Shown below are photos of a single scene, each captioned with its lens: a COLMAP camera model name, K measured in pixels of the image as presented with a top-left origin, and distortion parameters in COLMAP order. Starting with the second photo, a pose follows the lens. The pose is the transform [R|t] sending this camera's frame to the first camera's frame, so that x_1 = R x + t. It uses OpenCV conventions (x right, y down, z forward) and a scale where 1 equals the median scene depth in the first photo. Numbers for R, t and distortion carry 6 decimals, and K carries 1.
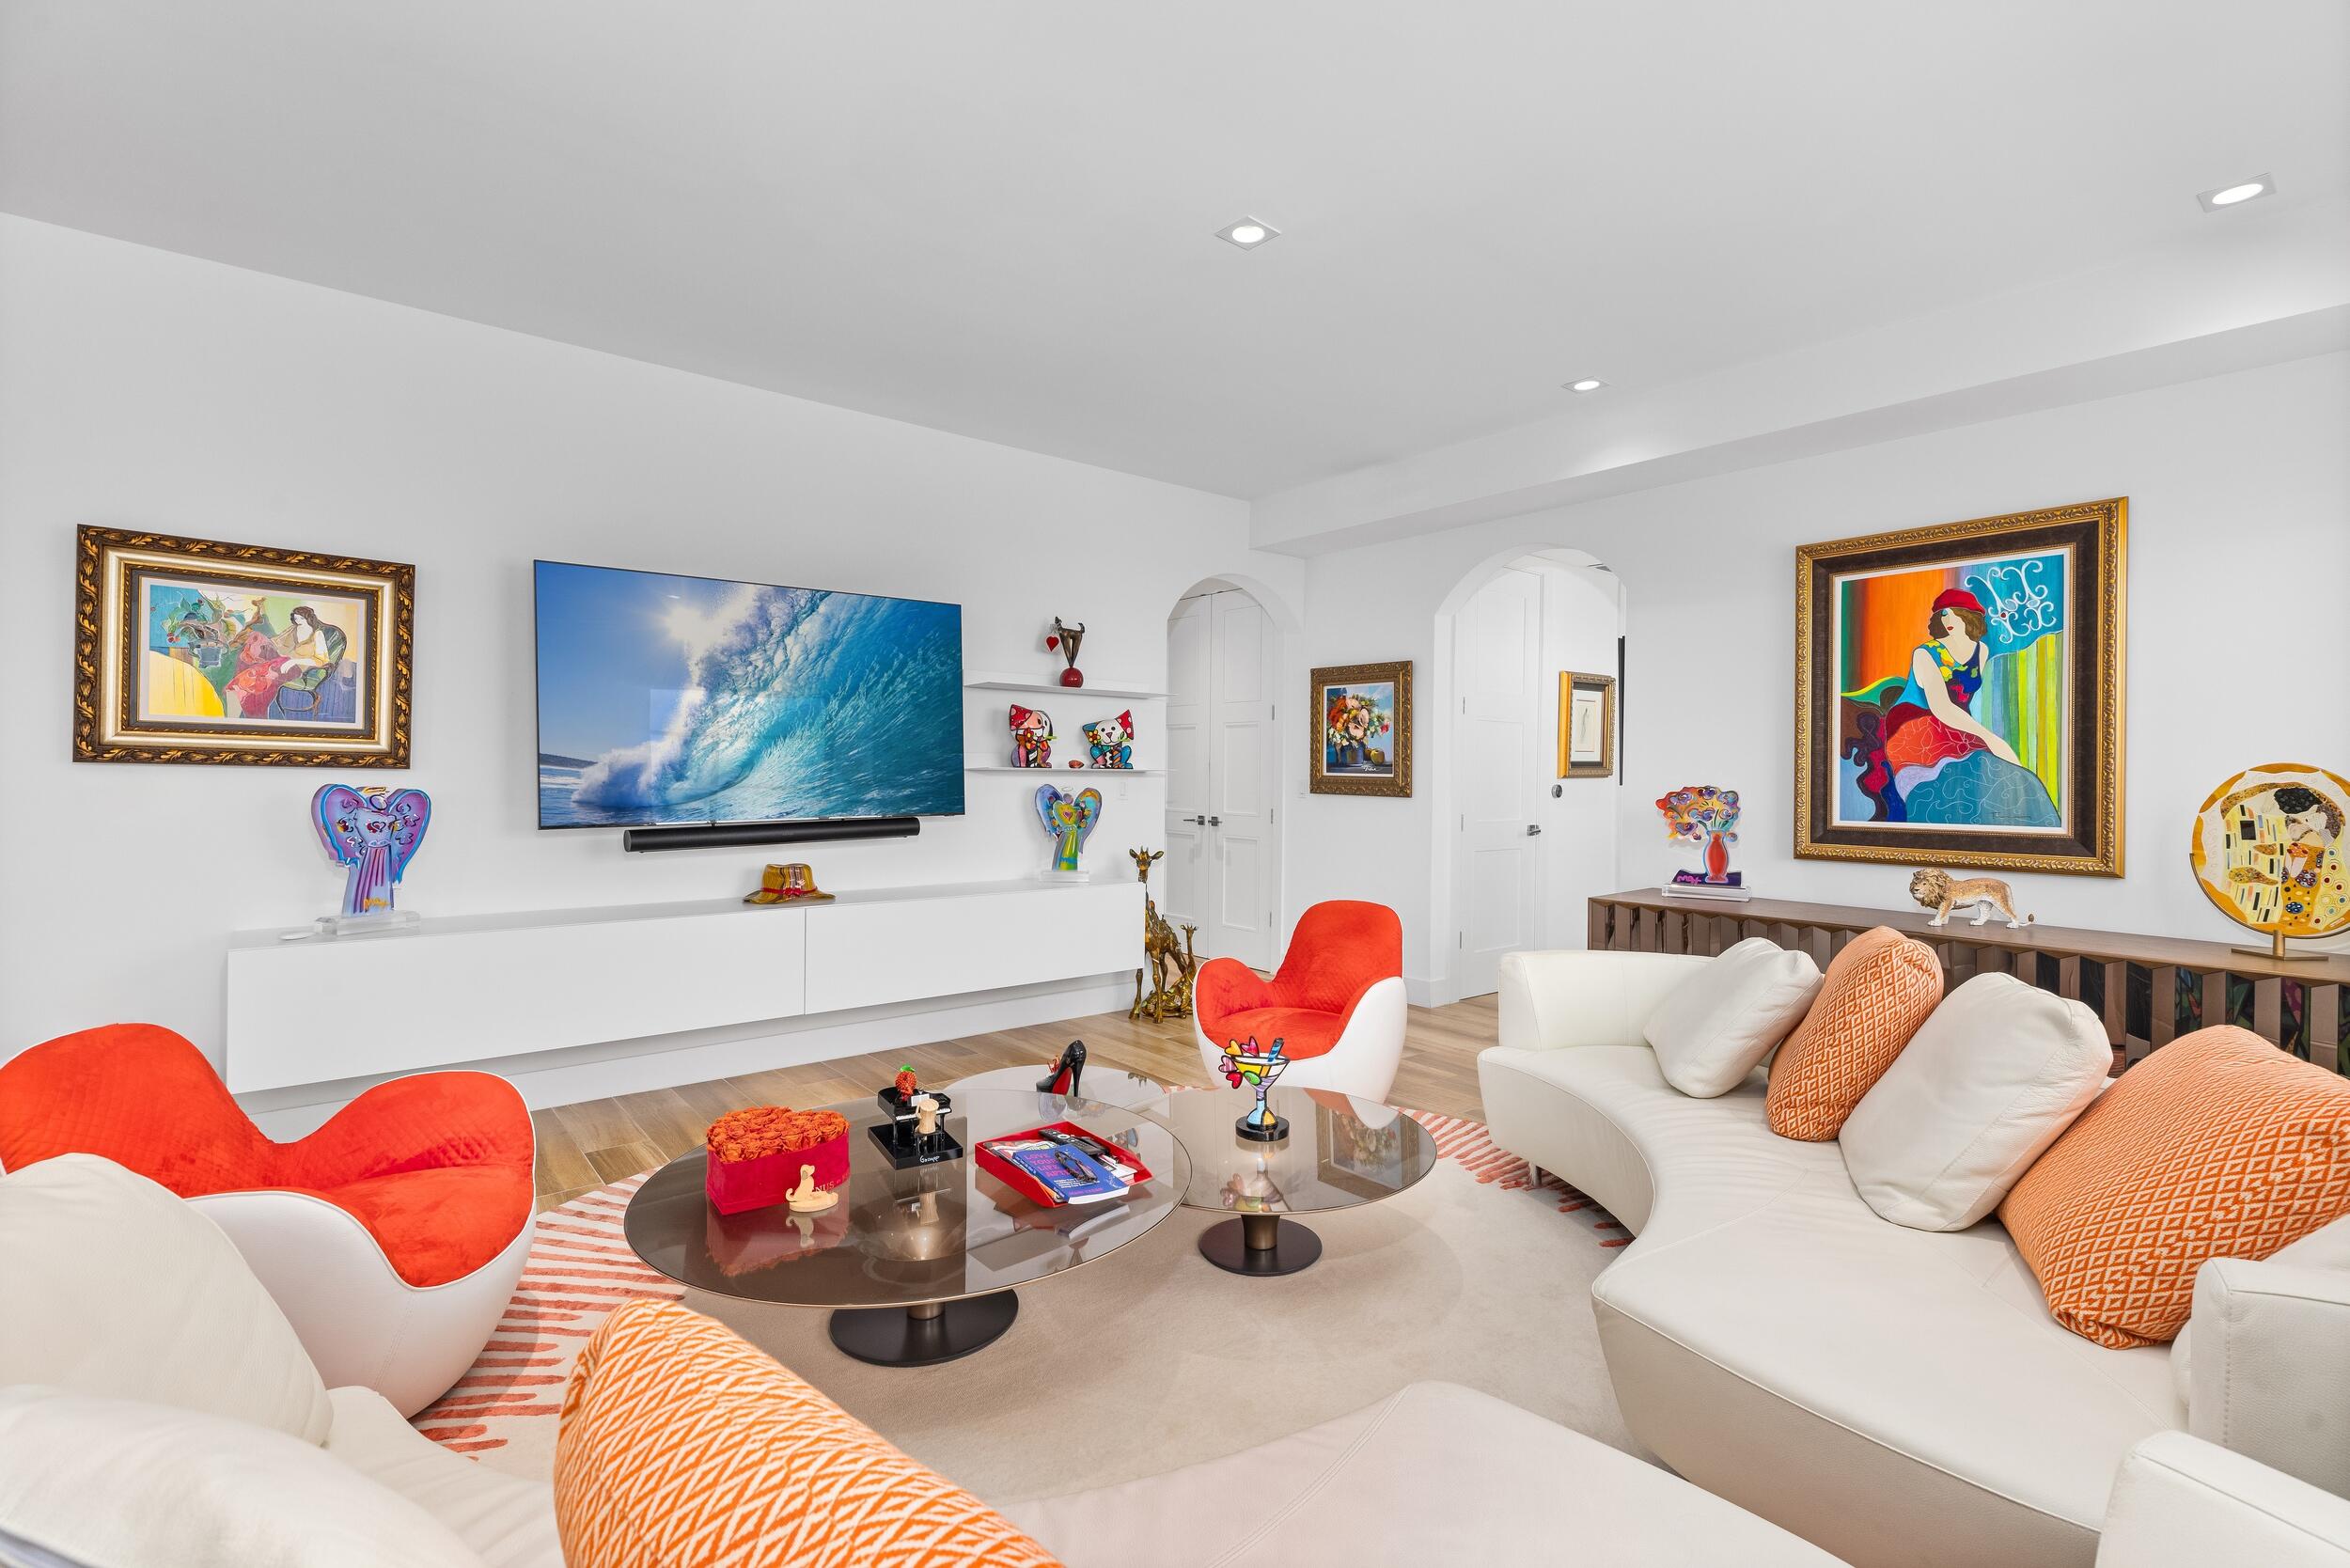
lens RADIAL K [[1046.6, 0, 1175.3], [0, 1046.6, 770.3], [0, 0, 1]] dist [0.000720, -0.000120]
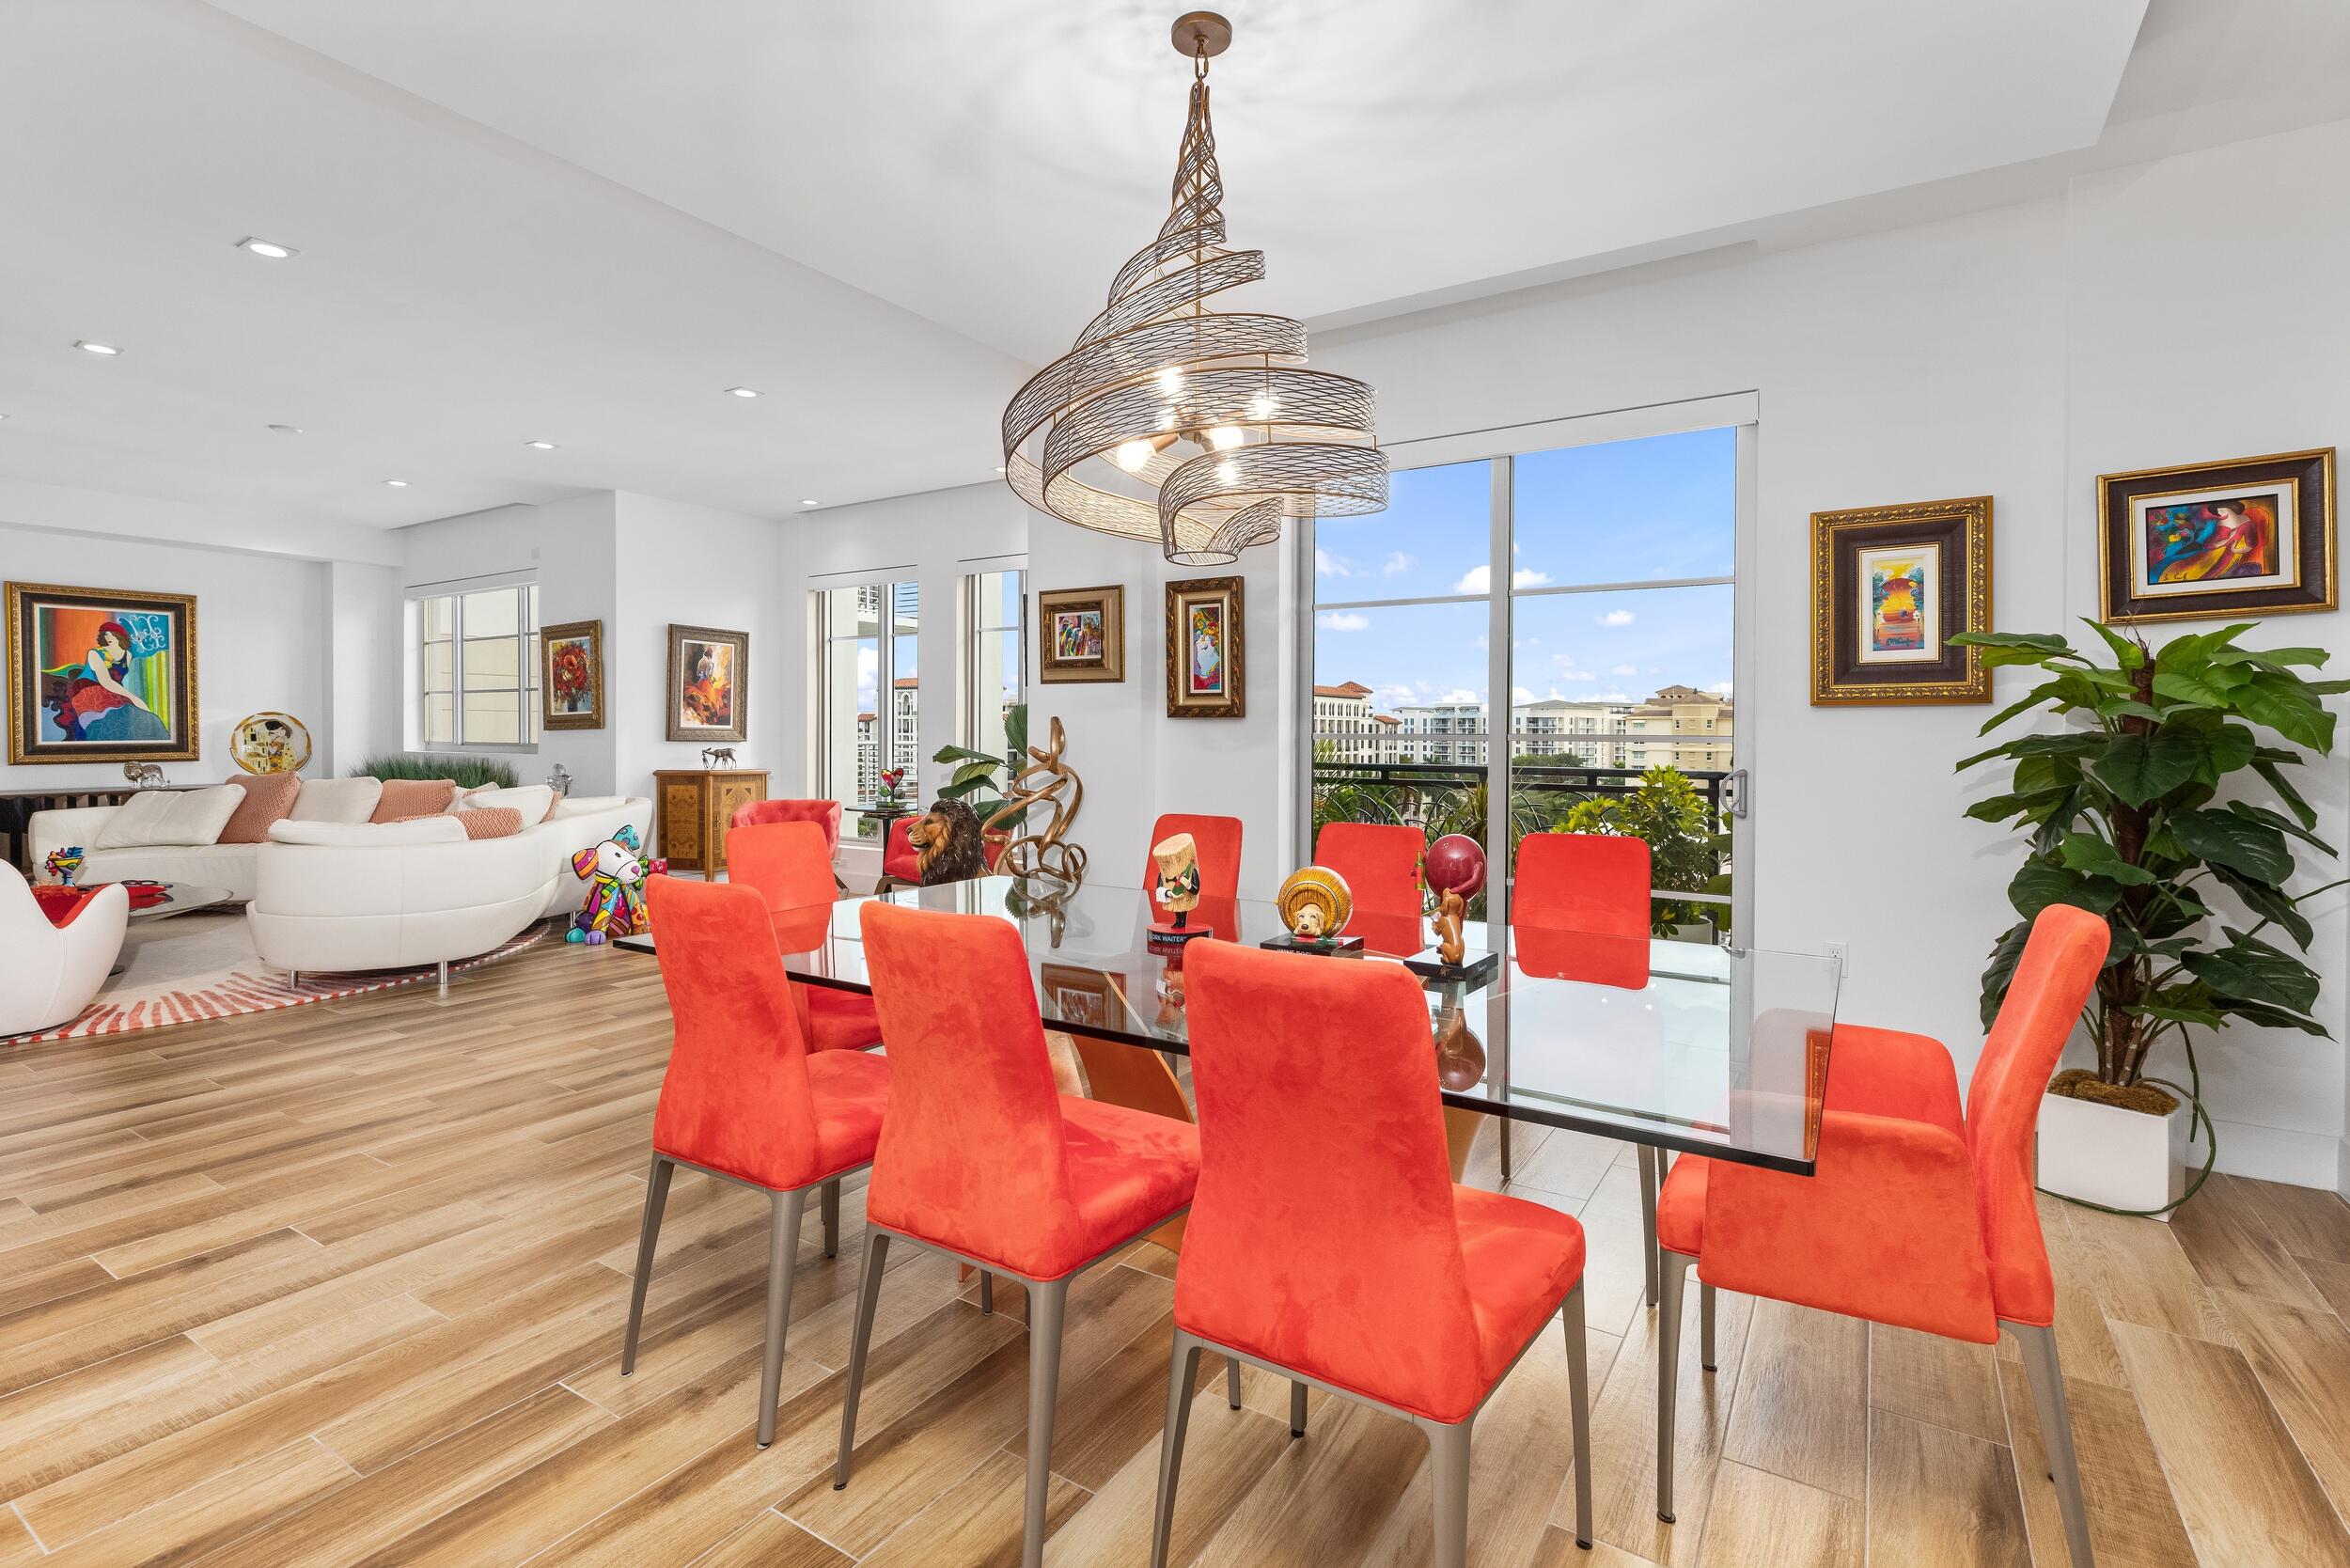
lens RADIAL K [[1073.6, 0, 1189.2], [0, 1073.6, 748.4], [0, 0, 1]] dist [0.000199, 0.000562]
pose [[-0.317156, -0.030090, 0.947896, -1.863786], [-0.007424, 0.999545, 0.029245, -0.008881], [-0.948344, 0.002238, -0.317235, -0.295389]]
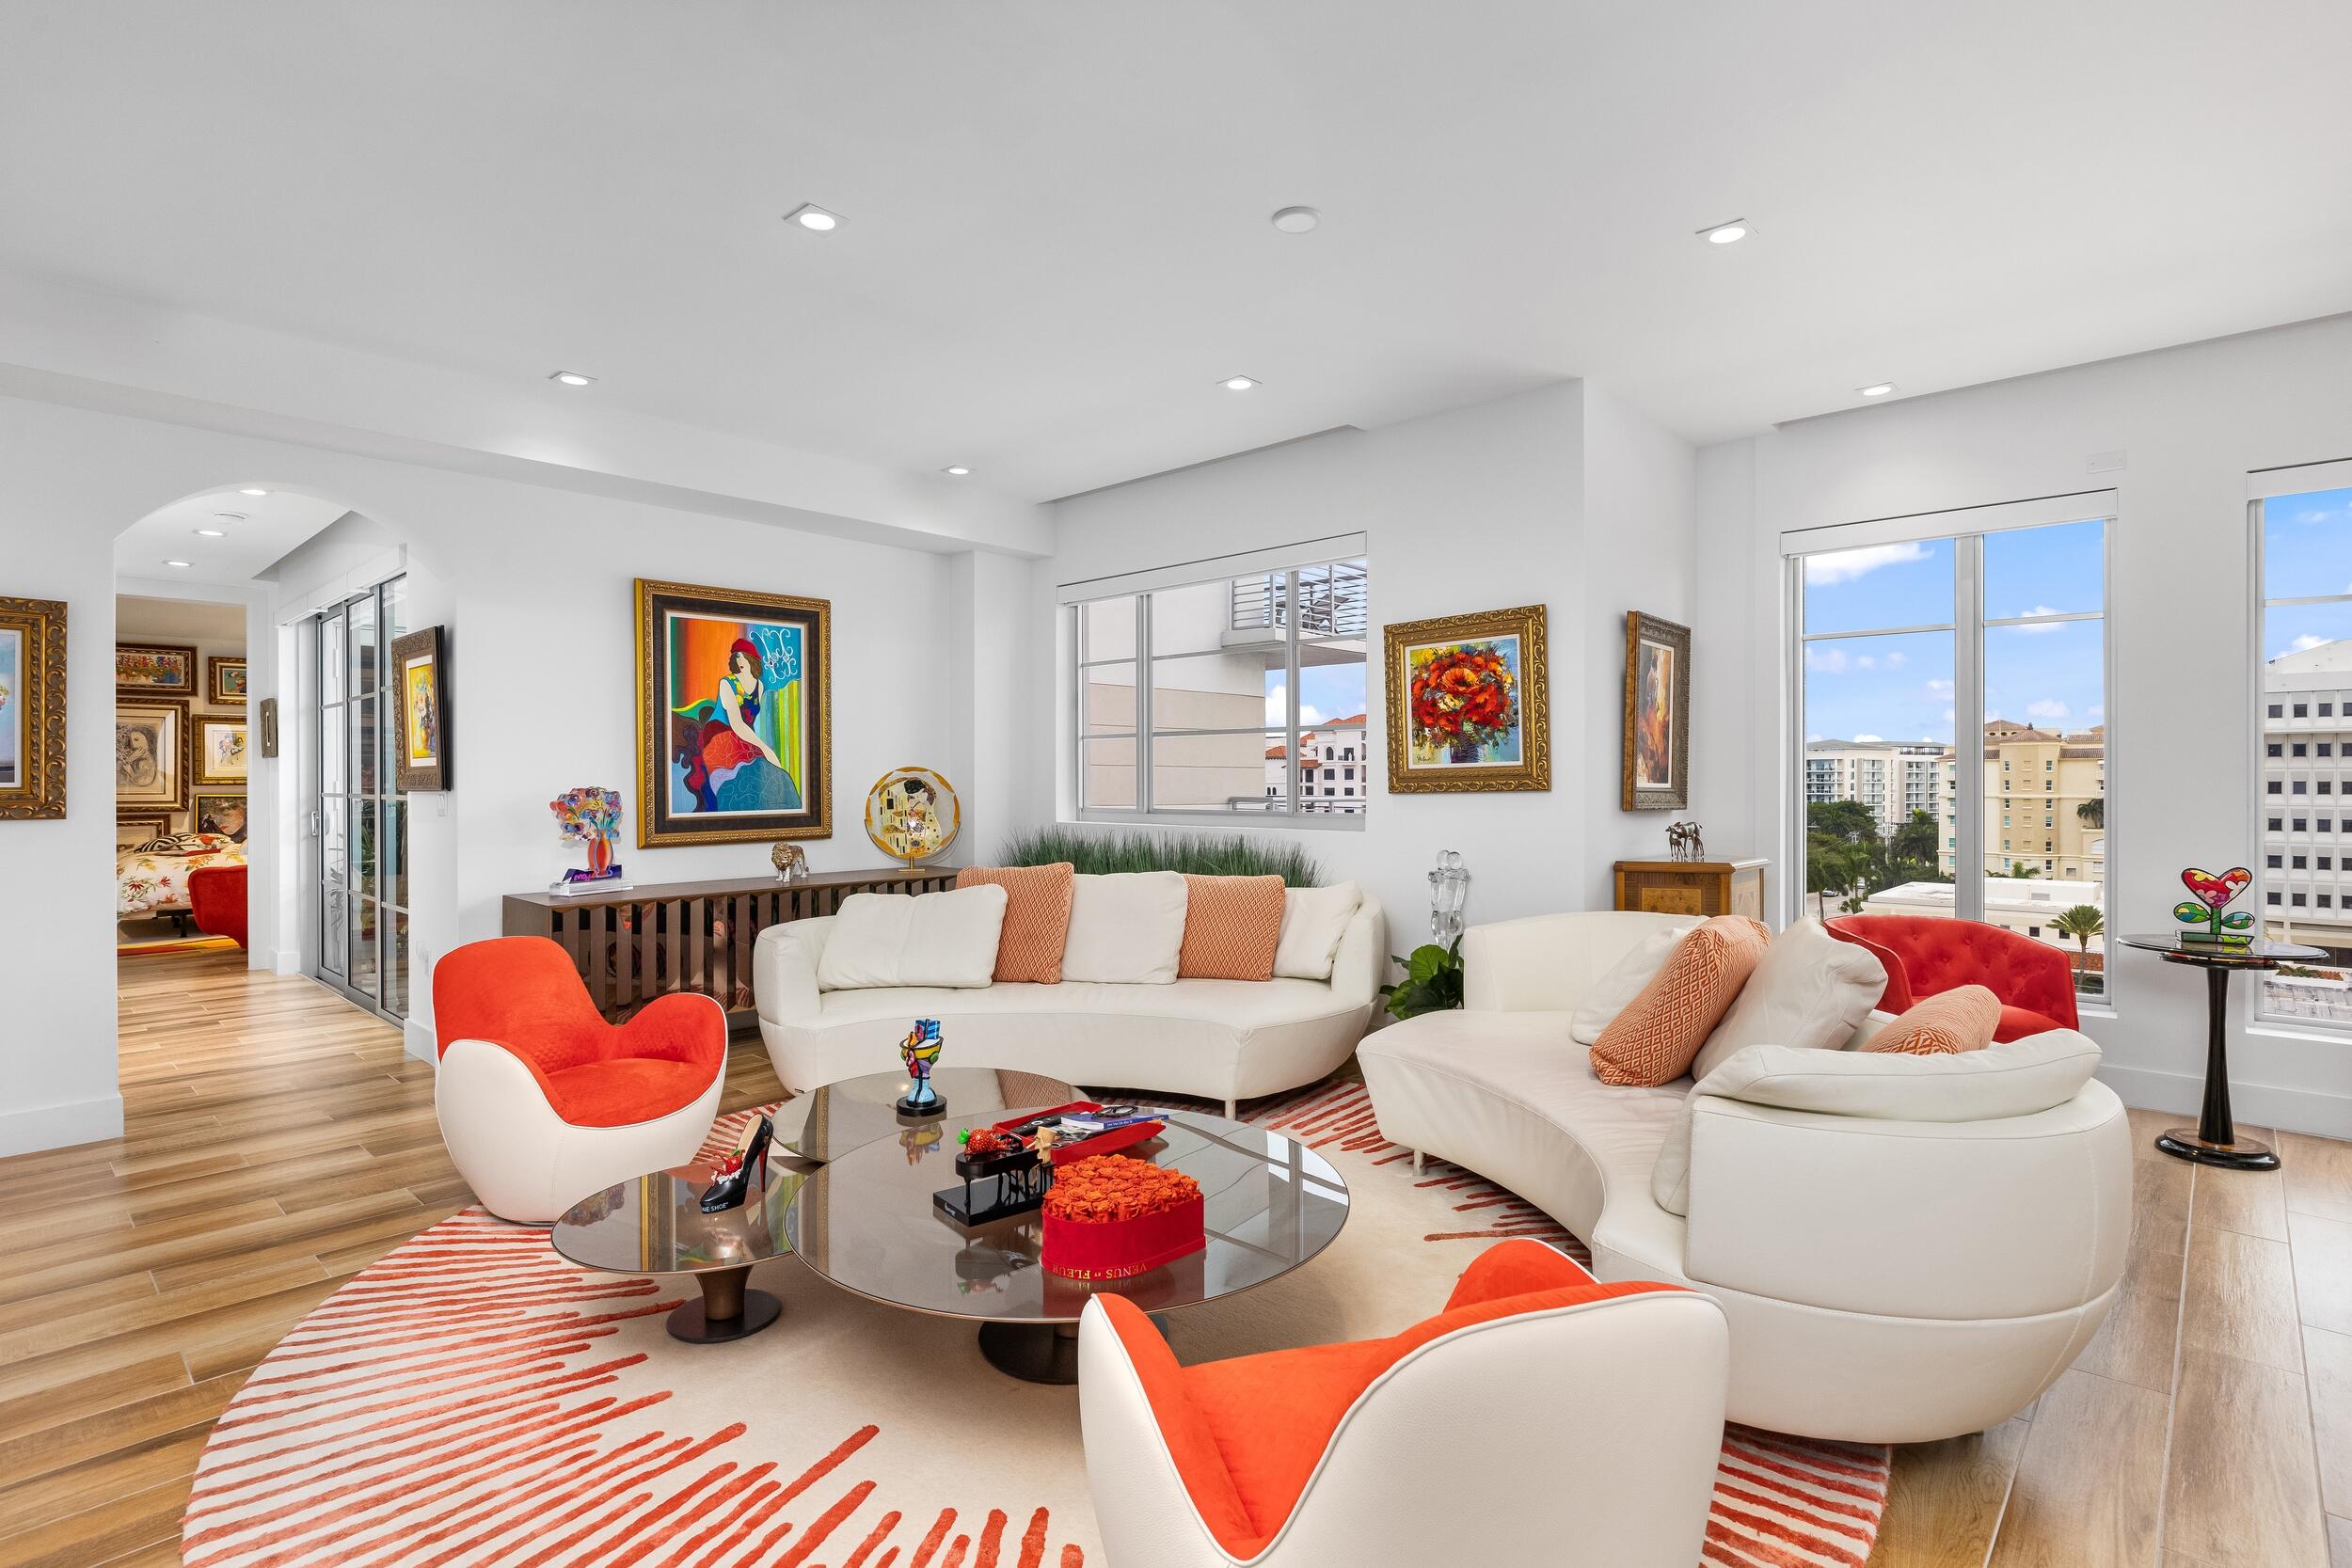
lens RADIAL K [[1135.9, 0, 1176.0], [0, 1135.9, 784.0], [0, 0, 1]] dist [-0.001010, -0.000325]
pose [[-0.133519, -0.017720, 0.990888, -0.812234], [0.001176, 0.999837, 0.018039, -0.009745], [-0.991045, 0.003574, -0.133477, 0.645481]]
